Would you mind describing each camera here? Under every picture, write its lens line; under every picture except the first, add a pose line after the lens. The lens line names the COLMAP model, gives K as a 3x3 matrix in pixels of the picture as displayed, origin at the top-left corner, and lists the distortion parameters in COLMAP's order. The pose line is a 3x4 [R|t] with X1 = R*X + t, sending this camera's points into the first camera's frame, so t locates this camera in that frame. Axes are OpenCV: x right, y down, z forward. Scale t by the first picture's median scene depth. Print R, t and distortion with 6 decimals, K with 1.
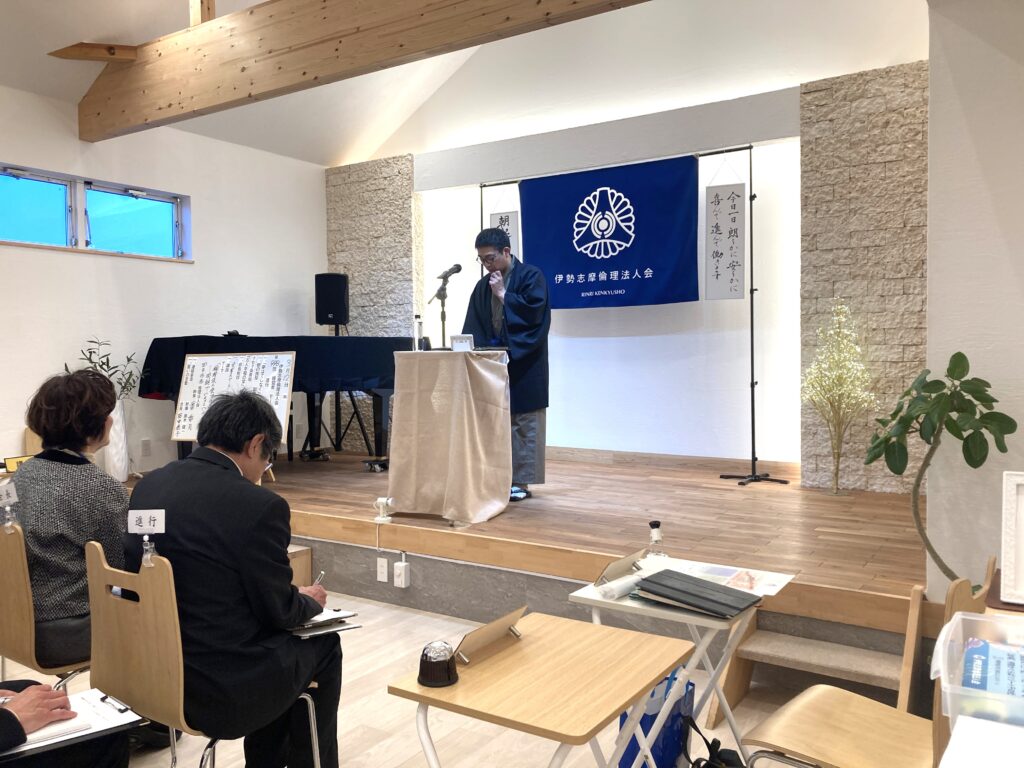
lens RADIAL K [[858.9, 0, 512.0], [0, 858.9, 384.0], [0, 0, 1]] dist [0.033568, -0.076900]
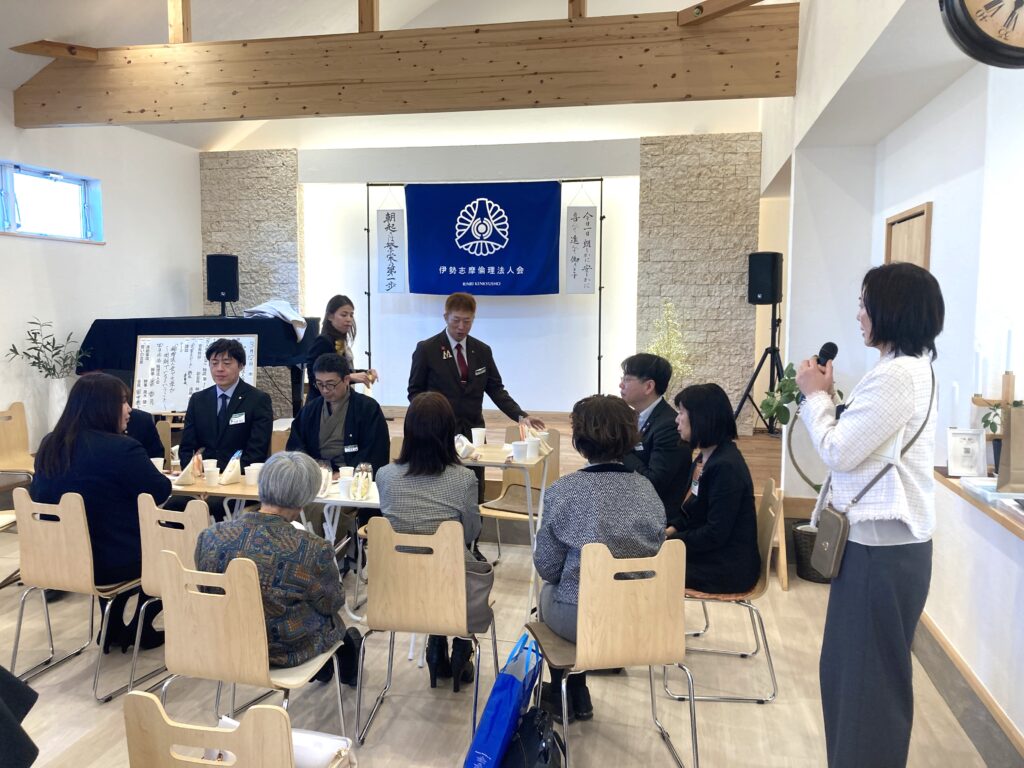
lens RADIAL K [[858.9, 0, 512.0], [0, 858.9, 384.0], [0, 0, 1]] dist [0.033568, -0.076900]
pose [[0.928911, -0.021541, 0.369677, -0.332526], [-0.002566, 0.997908, 0.064595, -0.043440], [-0.370295, -0.060952, 0.926912, -0.188700]]
